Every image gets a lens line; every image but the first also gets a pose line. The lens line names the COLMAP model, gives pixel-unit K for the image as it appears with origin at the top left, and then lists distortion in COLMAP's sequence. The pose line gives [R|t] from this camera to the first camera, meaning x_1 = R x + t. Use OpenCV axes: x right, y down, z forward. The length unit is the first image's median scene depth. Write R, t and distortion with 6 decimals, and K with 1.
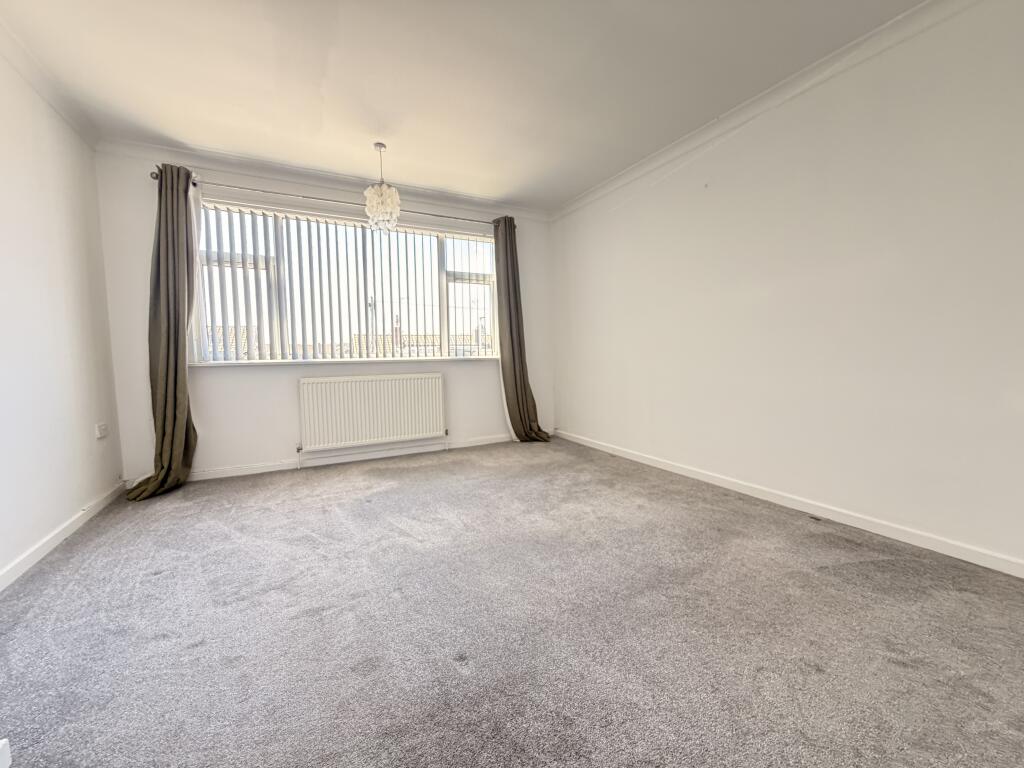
lens RADIAL K [[422.2, 0, 512.0], [0, 422.2, 384.0], [0, 0, 1]] dist [-0.000204, 0.000202]
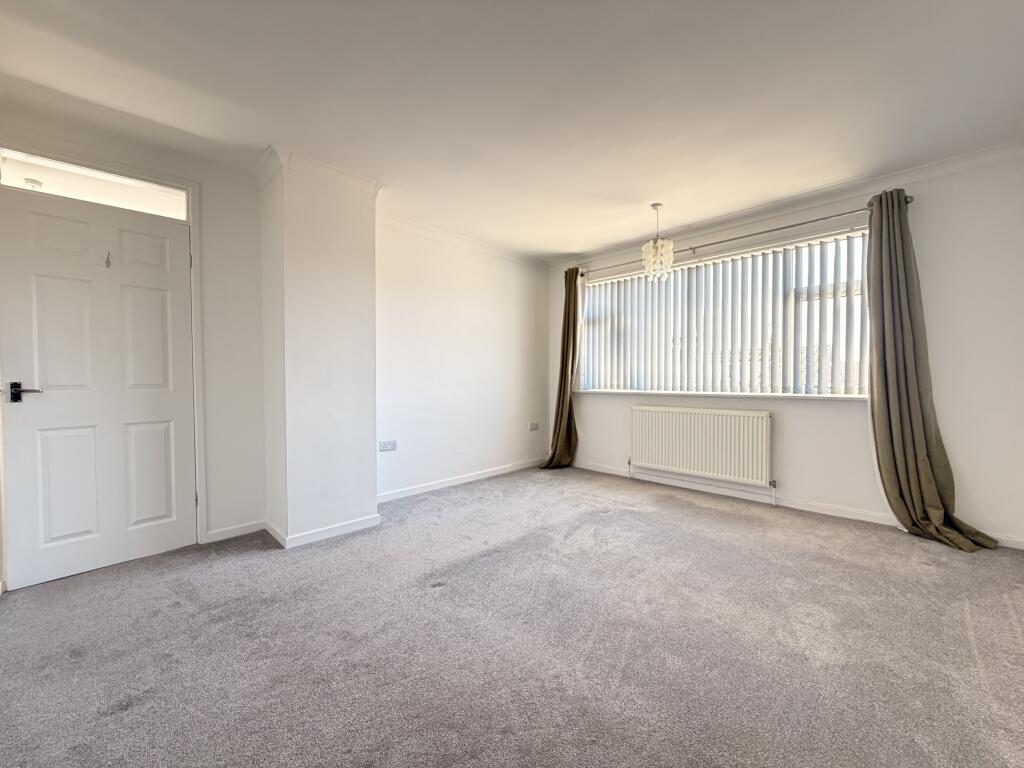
lens RADIAL K [[407.5, 0, 509.0], [0, 407.5, 384.2], [0, 0, 1]] dist [-0.000485, 0.000093]
pose [[0.283982, 0.017935, -0.958662, 0.556467], [-0.086688, 0.996211, -0.007041, -0.036641], [0.954903, 0.085104, 0.284460, 0.320170]]
